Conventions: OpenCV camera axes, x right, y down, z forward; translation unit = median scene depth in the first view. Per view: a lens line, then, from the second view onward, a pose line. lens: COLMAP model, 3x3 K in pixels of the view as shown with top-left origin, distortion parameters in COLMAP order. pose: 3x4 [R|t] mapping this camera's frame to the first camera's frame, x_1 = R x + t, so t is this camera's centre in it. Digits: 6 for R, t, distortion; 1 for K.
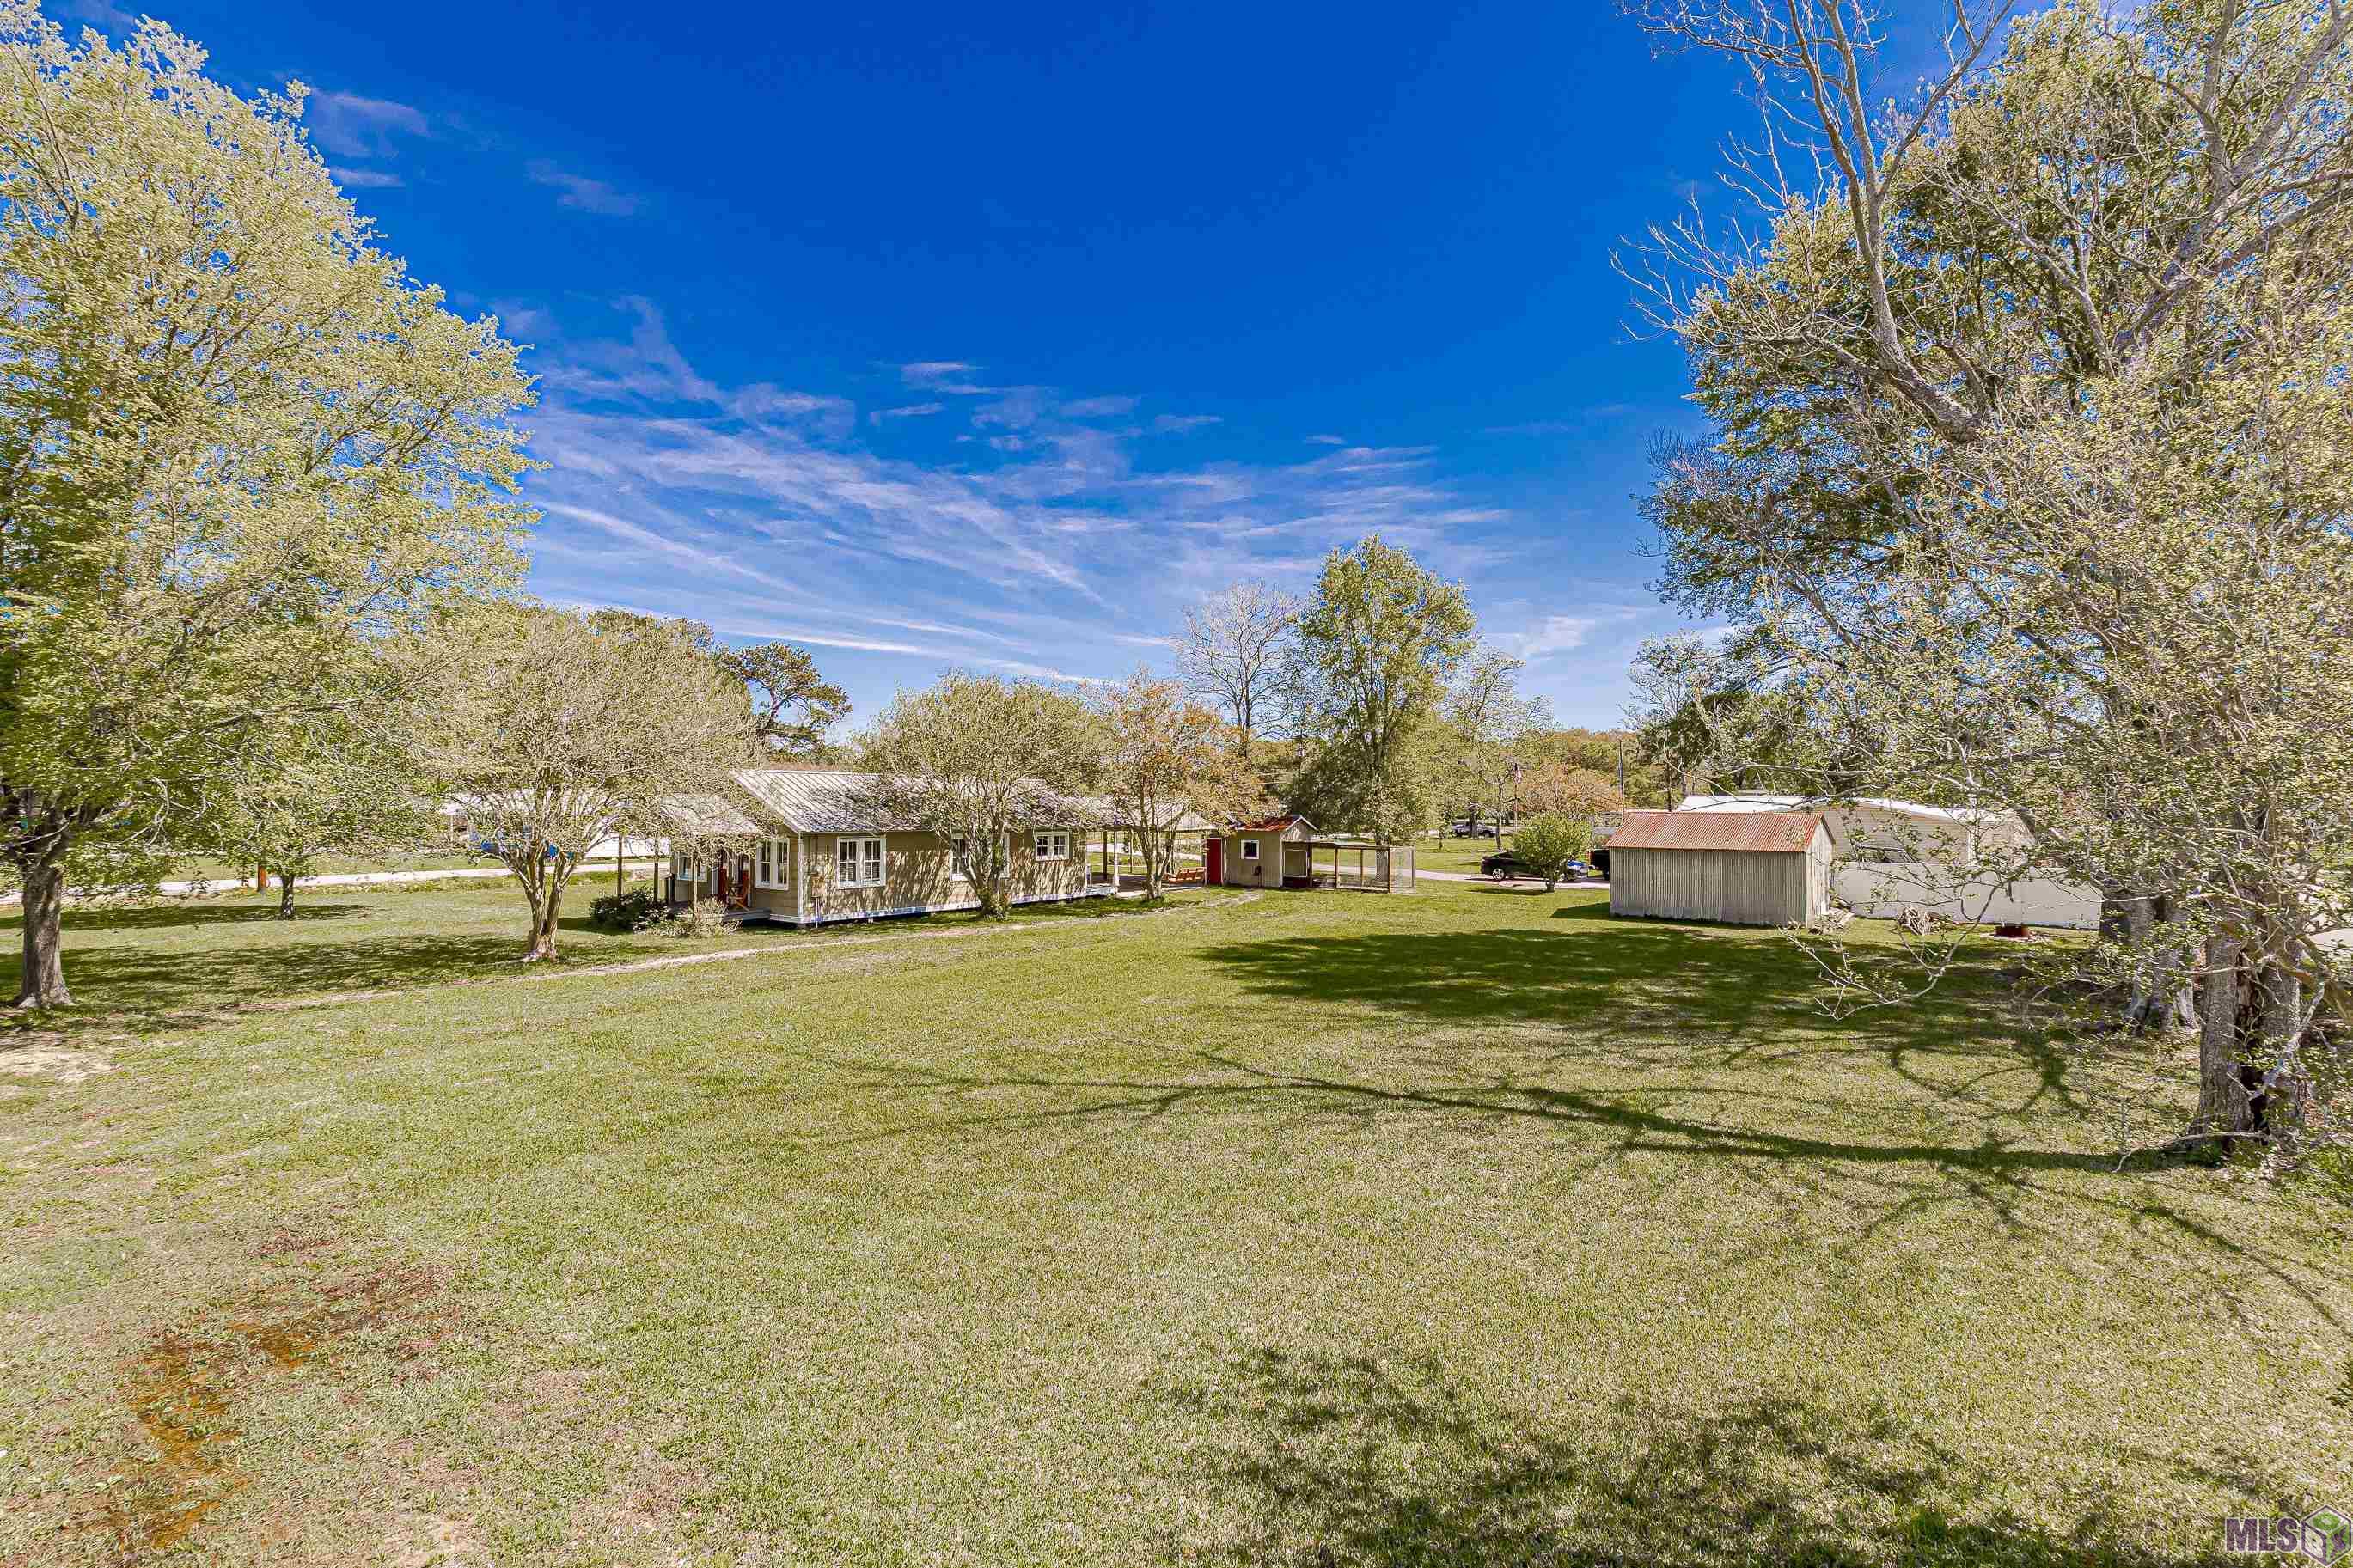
lens RADIAL K [[1228.6, 0, 1174.3], [0, 1228.6, 804.7], [0, 0, 1]] dist [-0.022140, 0.000589]
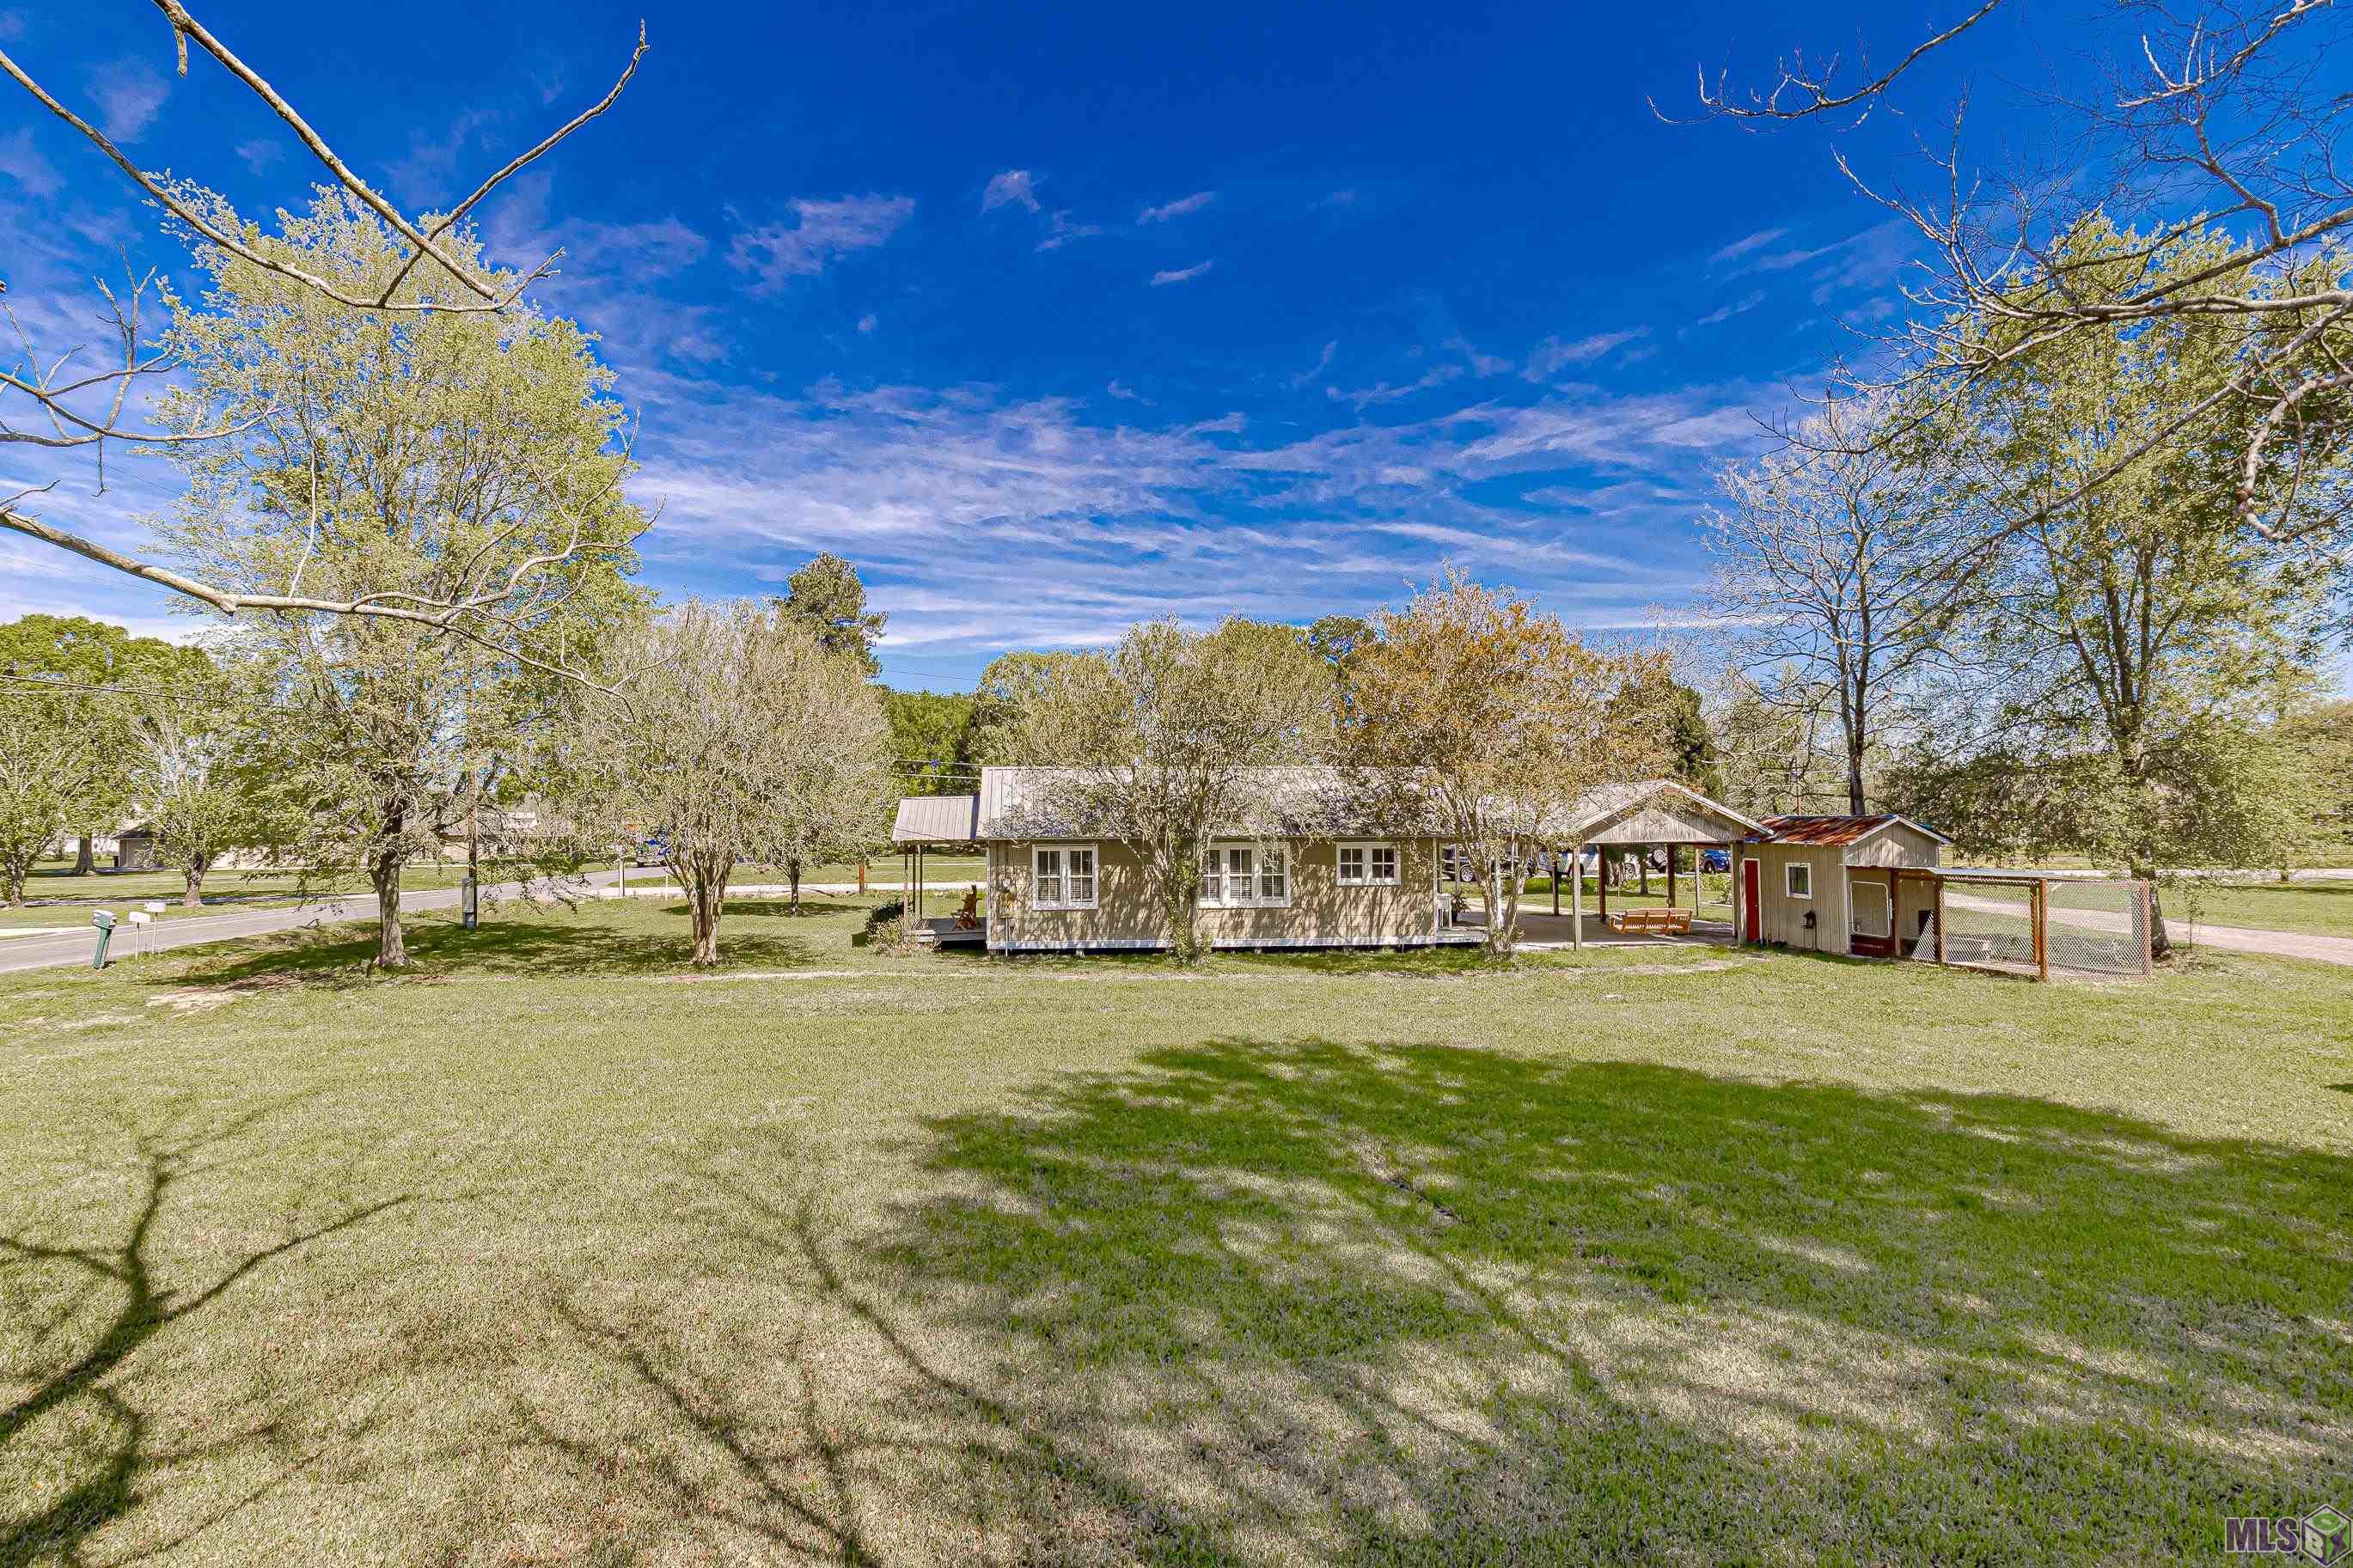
lens RADIAL K [[1228.6, 0, 1174.3], [0, 1228.6, 804.7], [0, 0, 1]] dist [-0.022140, 0.000589]
pose [[0.585666, -0.024594, -0.810179, 0.381115], [0.004142, 0.999617, -0.027350, 0.019468], [0.810542, 0.012663, 0.585544, 0.527462]]
